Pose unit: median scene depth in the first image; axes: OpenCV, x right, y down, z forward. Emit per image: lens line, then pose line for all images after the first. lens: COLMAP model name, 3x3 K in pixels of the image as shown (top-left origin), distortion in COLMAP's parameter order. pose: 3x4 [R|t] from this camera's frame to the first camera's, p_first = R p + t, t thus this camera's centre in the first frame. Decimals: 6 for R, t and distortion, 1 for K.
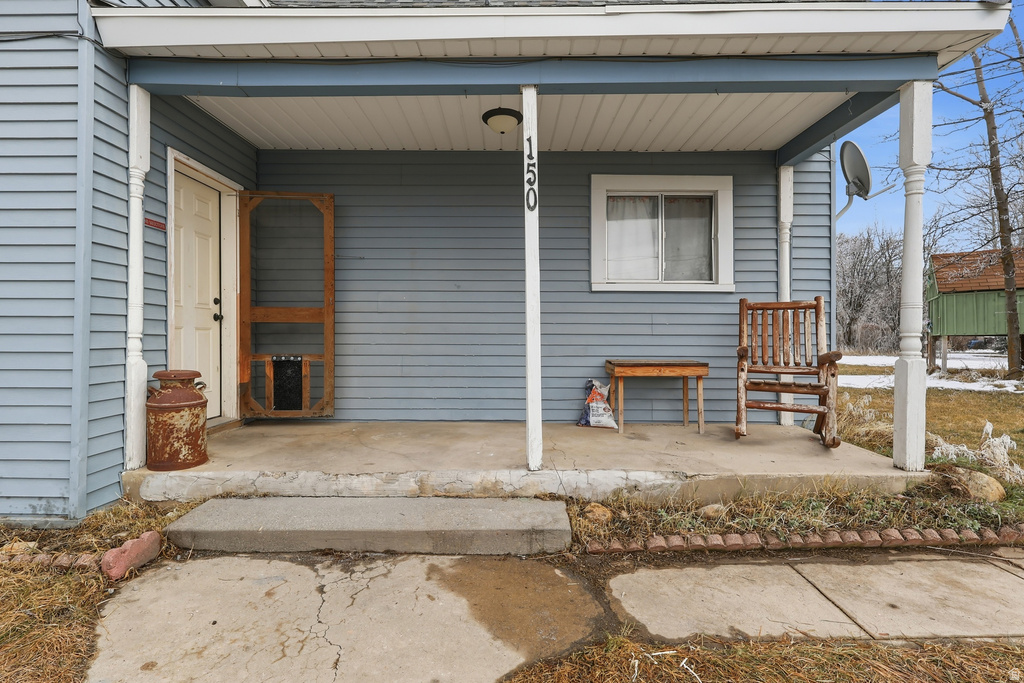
lens RADIAL K [[479.0, 0, 518.1], [0, 479.0, 344.8], [0, 0, 1]] dist [-0.004241, -0.000016]
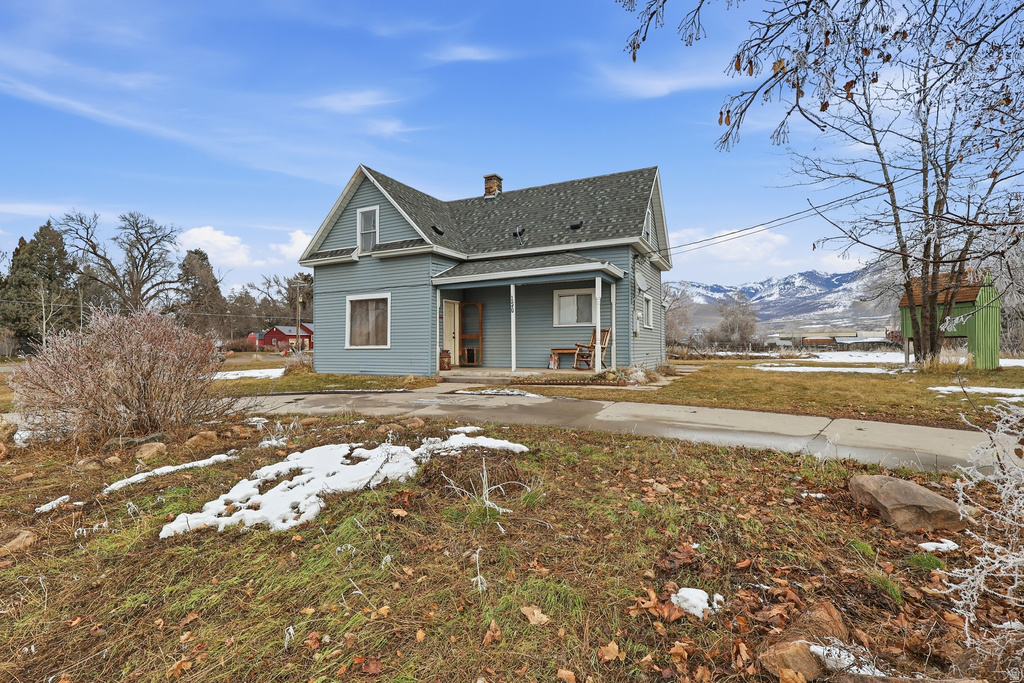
lens RADIAL K [[479.0, 0, 518.1], [0, 479.0, 344.8], [0, 0, 1]] dist [-0.004241, -0.000016]
pose [[0.893870, -0.010085, -0.448214, 1.481908], [0.003750, 0.999880, -0.015020, 0.058370], [0.448312, 0.011745, 0.893800, -2.099108]]
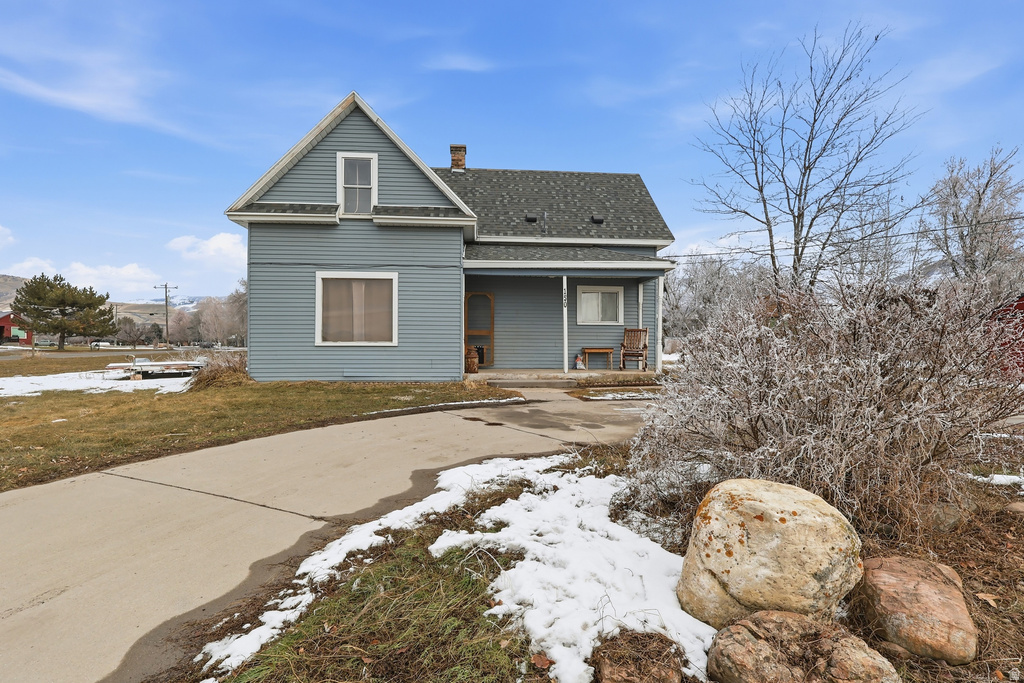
lens RADIAL K [[479.0, 0, 518.1], [0, 479.0, 344.8], [0, 0, 1]] dist [-0.004241, -0.000016]
pose [[0.997192, 0.001561, 0.074868, -0.466864], [-0.000519, 0.999903, -0.013934, 0.059582], [-0.074882, 0.013856, 0.997096, -2.084472]]
